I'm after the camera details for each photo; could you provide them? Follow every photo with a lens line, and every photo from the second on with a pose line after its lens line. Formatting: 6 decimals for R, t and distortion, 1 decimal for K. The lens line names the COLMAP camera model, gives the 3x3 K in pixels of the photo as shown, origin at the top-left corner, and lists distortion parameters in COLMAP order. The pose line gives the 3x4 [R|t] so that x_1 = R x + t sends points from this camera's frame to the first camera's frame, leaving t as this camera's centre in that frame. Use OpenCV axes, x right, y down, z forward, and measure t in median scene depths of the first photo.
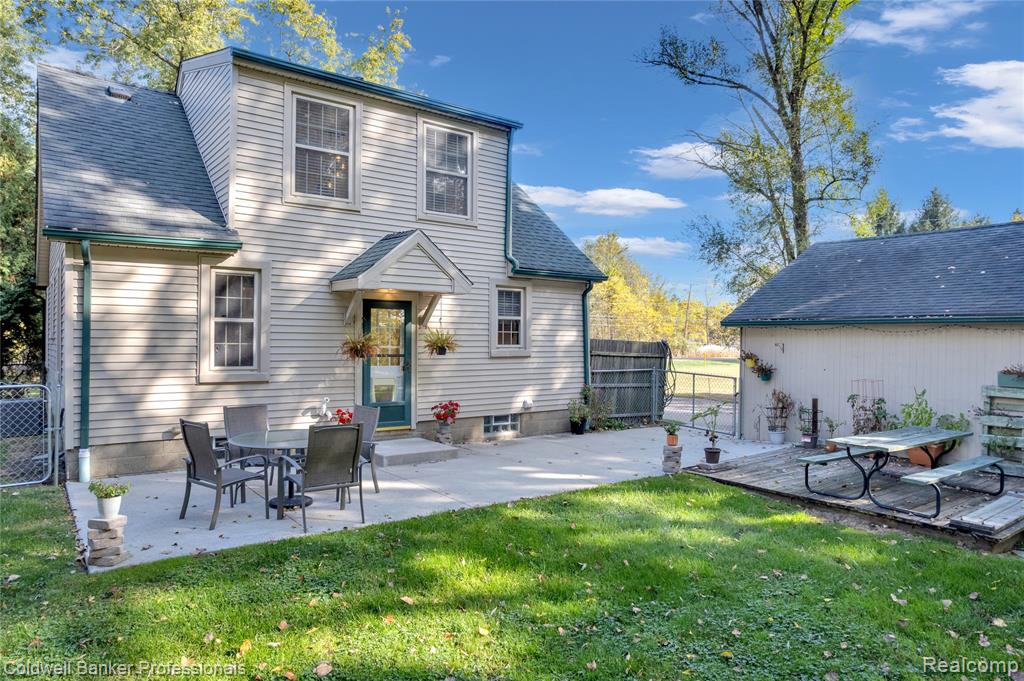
lens RADIAL K [[651.6, 0, 510.1], [0, 651.6, 337.3], [0, 0, 1]] dist [-0.068791, 0.055820]
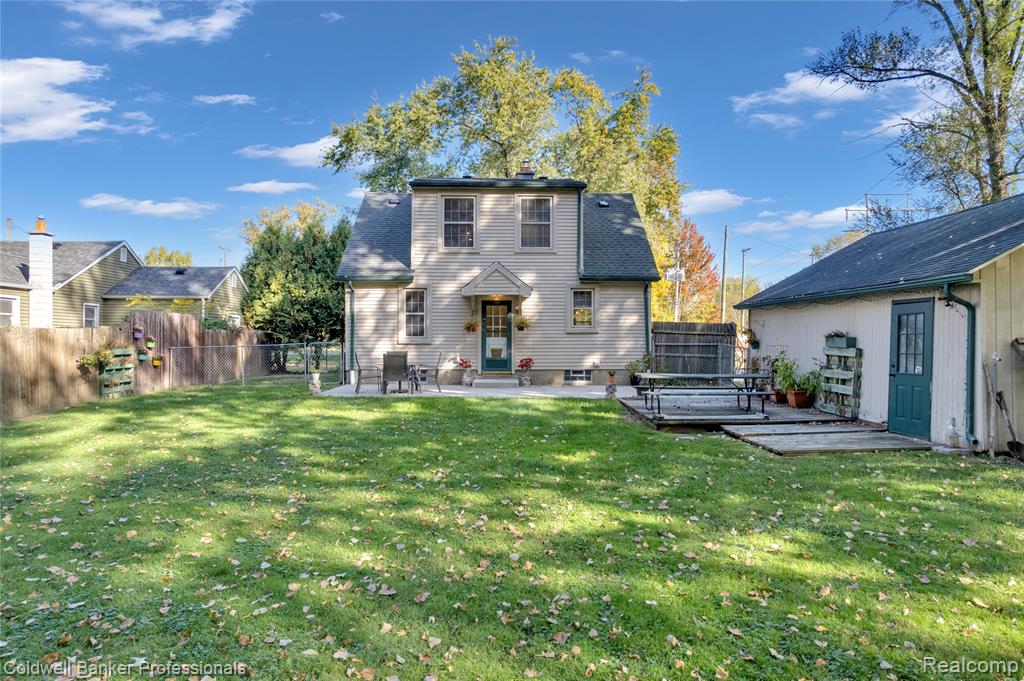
lens RADIAL K [[651.6, 0, 514.0], [0, 651.6, 344.2], [0, 0, 1]] dist [-0.068791, 0.055820]
pose [[0.805472, -0.000958, -0.592634, 0.912135], [0.007513, 0.999935, 0.008595, 0.048026], [0.592587, -0.011375, 0.805426, -0.417350]]
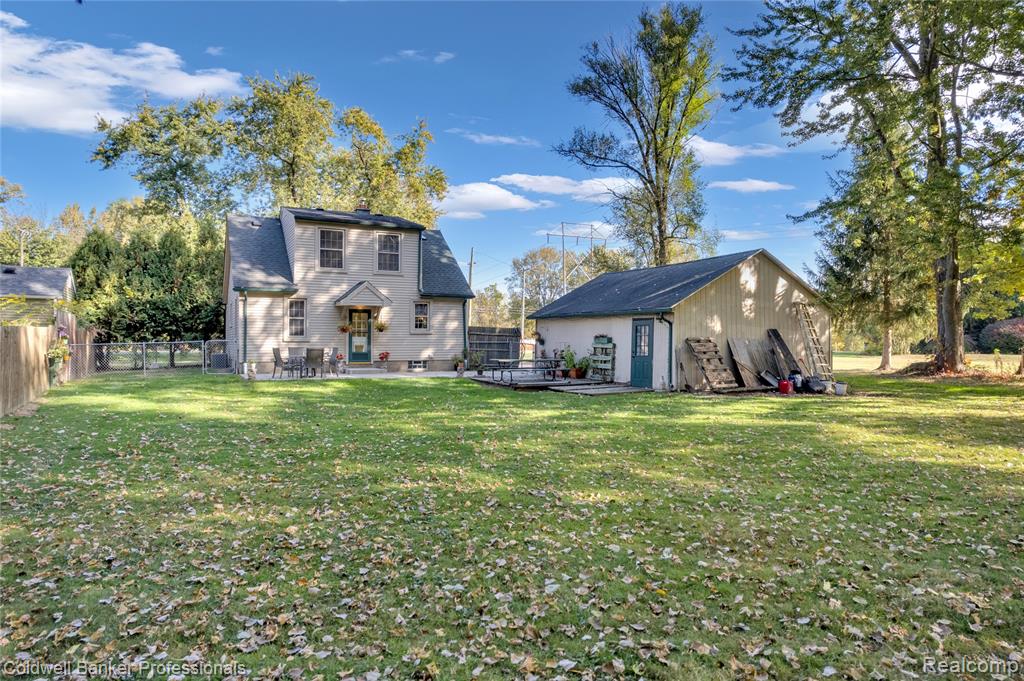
lens RADIAL K [[651.6, 0, 510.5], [0, 651.6, 345.1], [0, 0, 1]] dist [-0.068791, 0.055820]
pose [[0.982844, -0.001431, -0.184435, 0.796123], [0.003472, 0.999936, 0.010743, 0.051119], [0.184407, -0.011199, 0.982786, -1.244677]]
